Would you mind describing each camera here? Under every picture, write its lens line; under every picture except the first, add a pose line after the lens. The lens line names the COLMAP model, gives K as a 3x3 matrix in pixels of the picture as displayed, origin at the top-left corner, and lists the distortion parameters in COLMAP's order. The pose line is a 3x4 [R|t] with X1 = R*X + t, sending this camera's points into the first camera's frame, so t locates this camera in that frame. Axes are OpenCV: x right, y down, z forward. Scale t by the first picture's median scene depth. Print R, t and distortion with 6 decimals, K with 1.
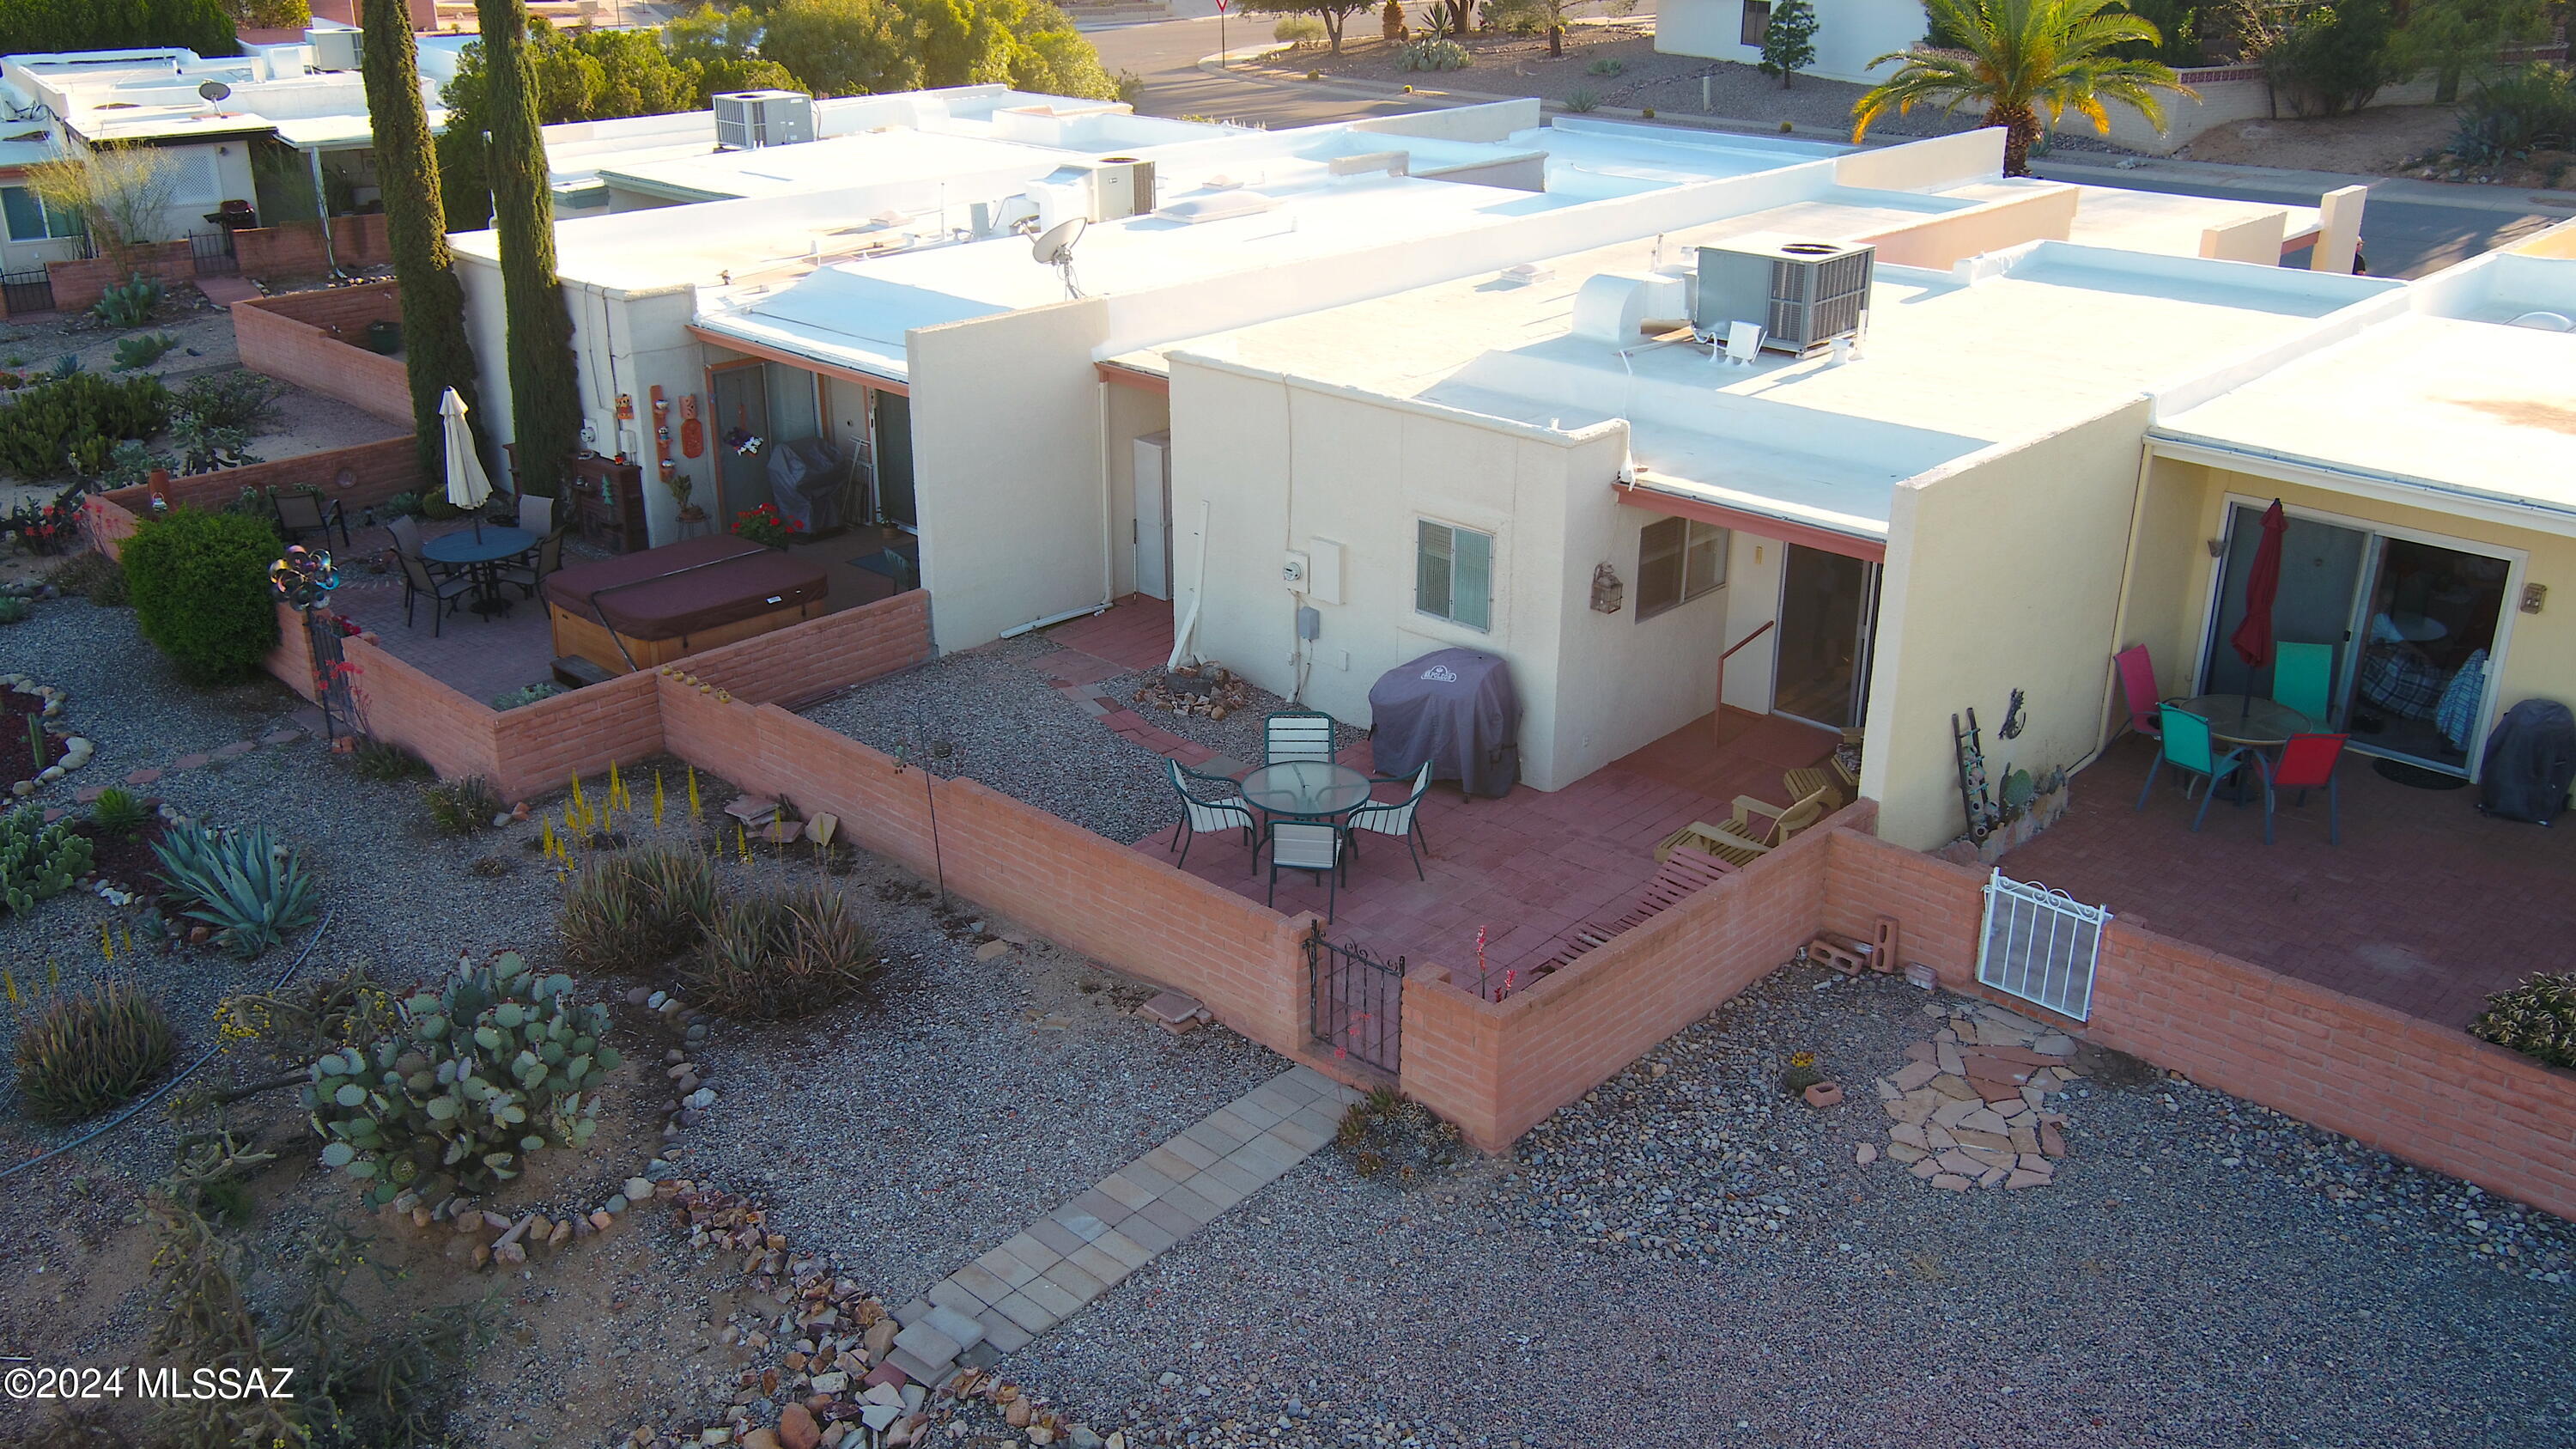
lens RADIAL K [[2138.4, 0, 1288.0], [0, 2138.4, 724.5], [0, 0, 1]] dist [-0.004054, 0.008685]
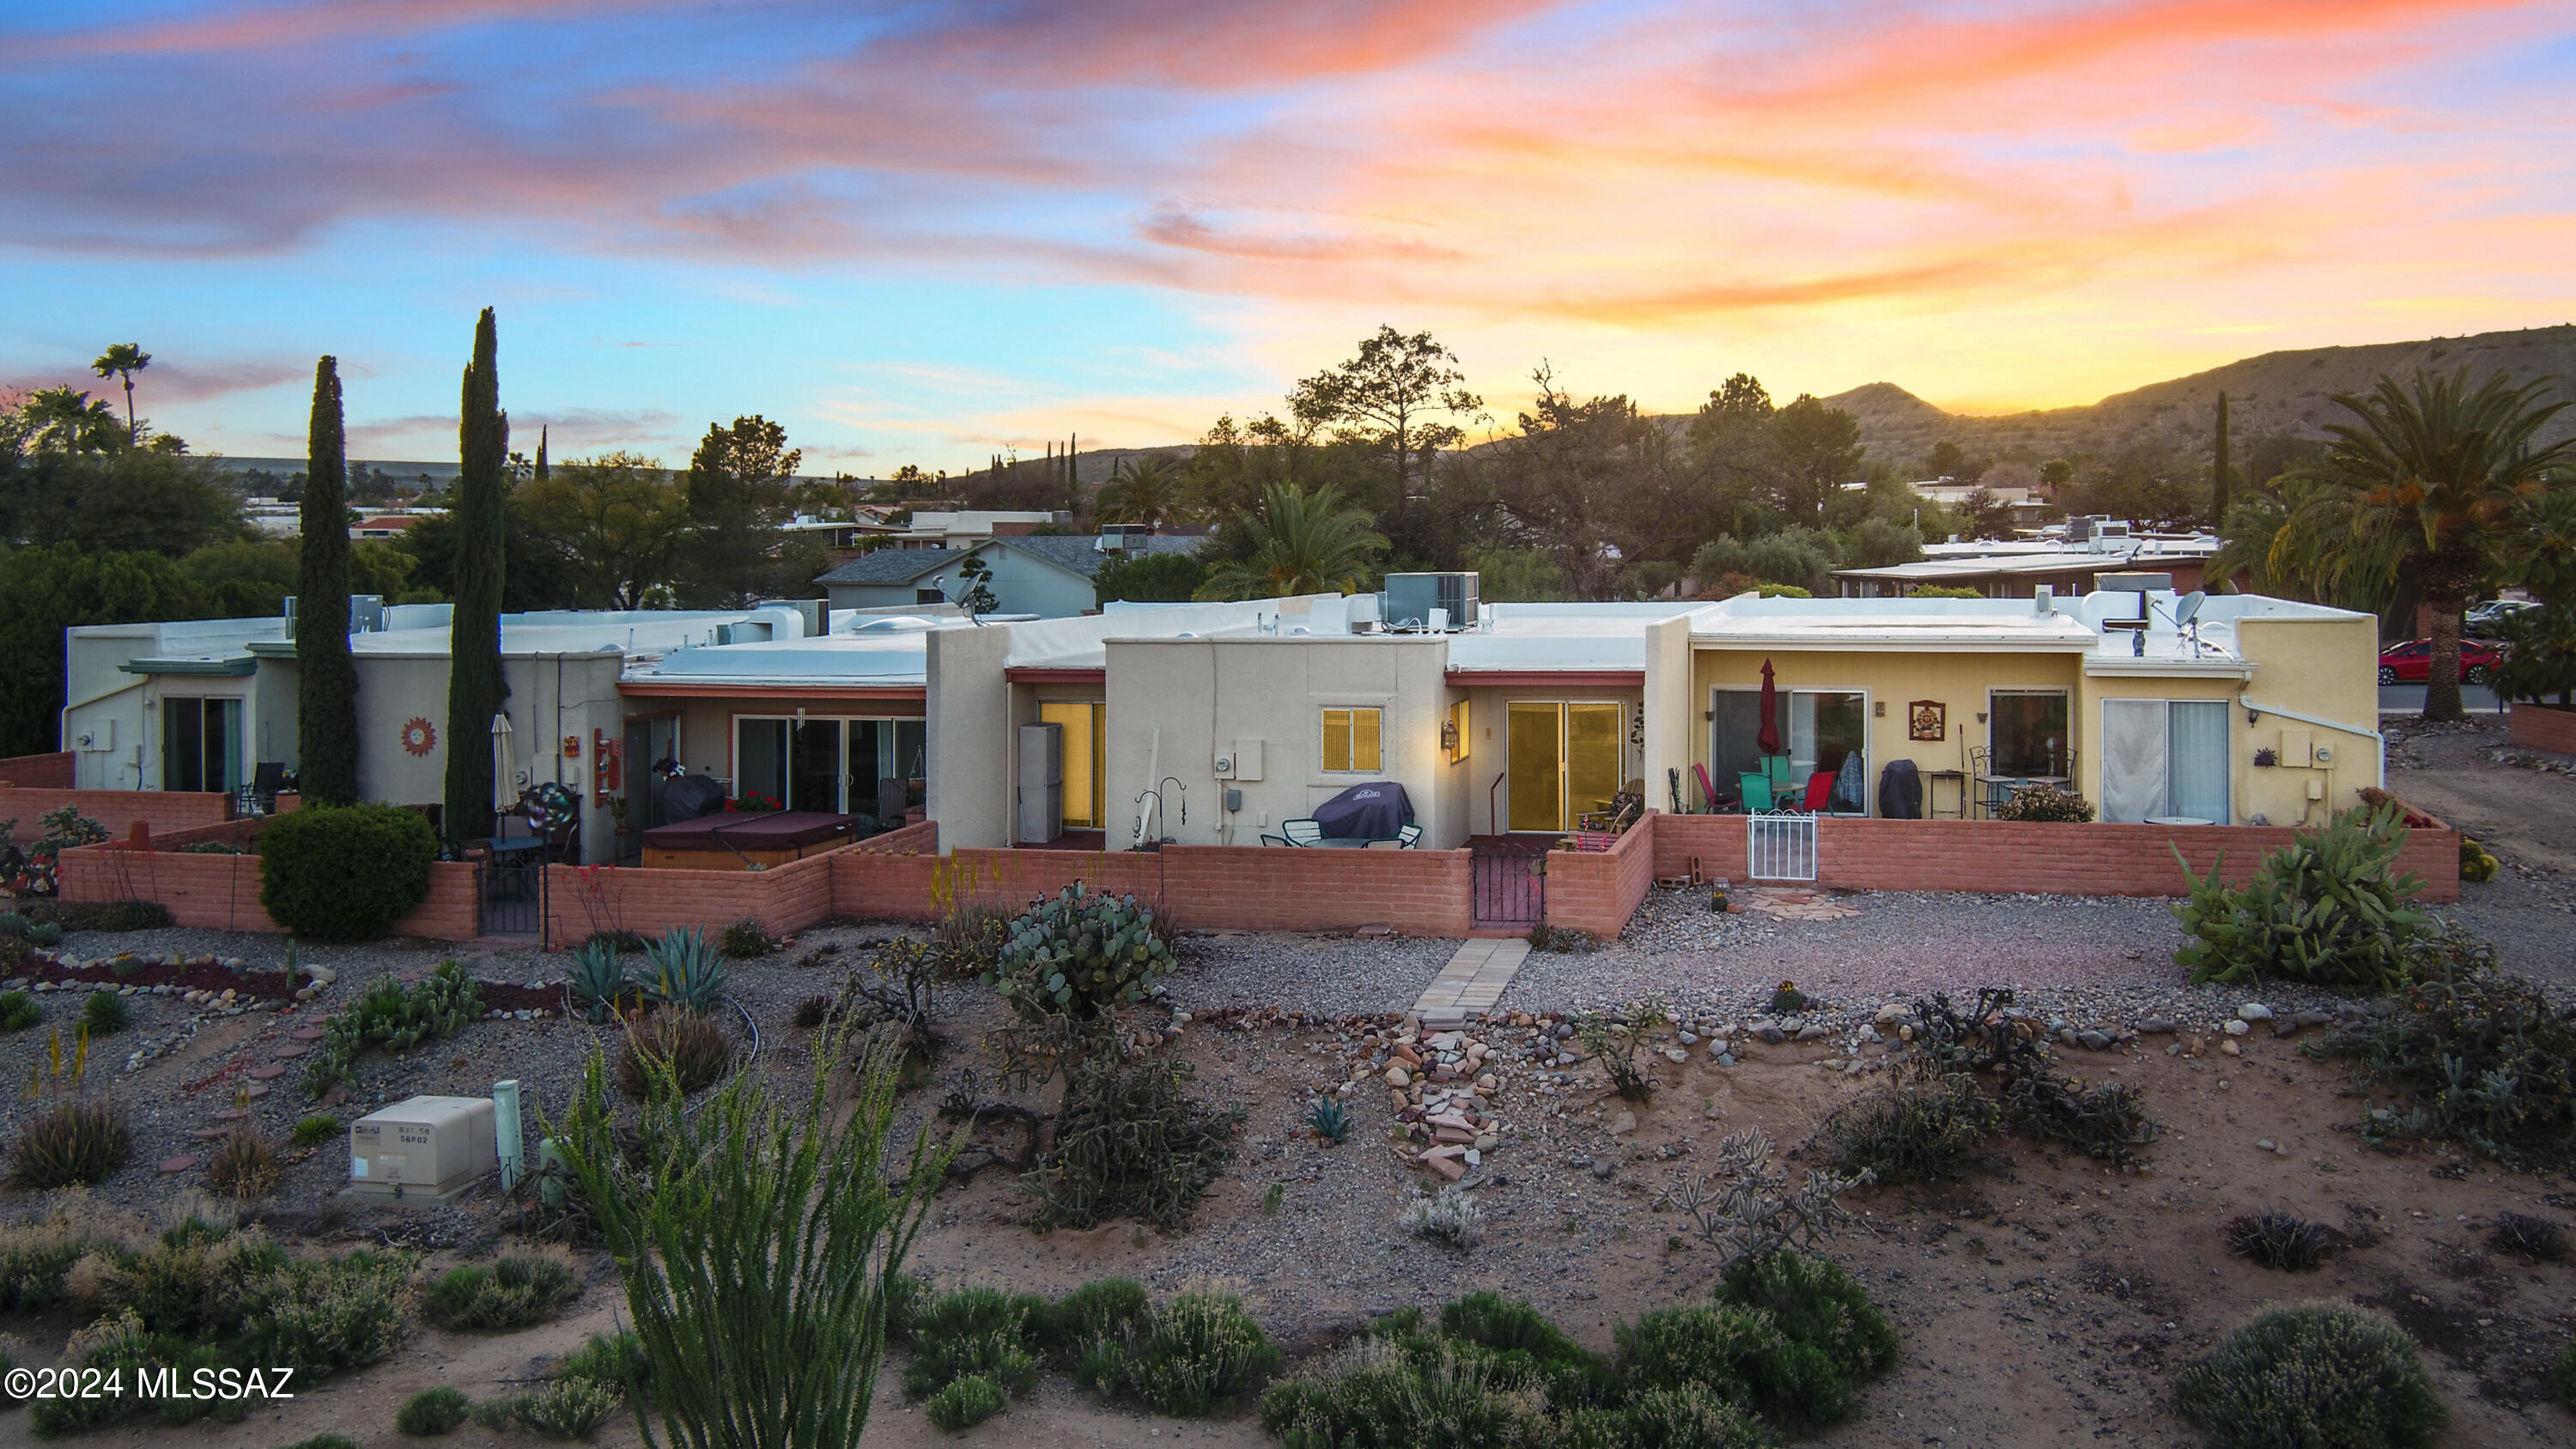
lens RADIAL K [[2138.4, 0, 1288.0], [0, 2138.4, 724.5], [0, 0, 1]] dist [-0.004054, 0.008685]
pose [[0.876032, -0.037158, 0.480819, -0.547986], [0.181707, 0.948979, -0.257724, 0.240447], [-0.446710, 0.313142, 0.838088, -0.244514]]
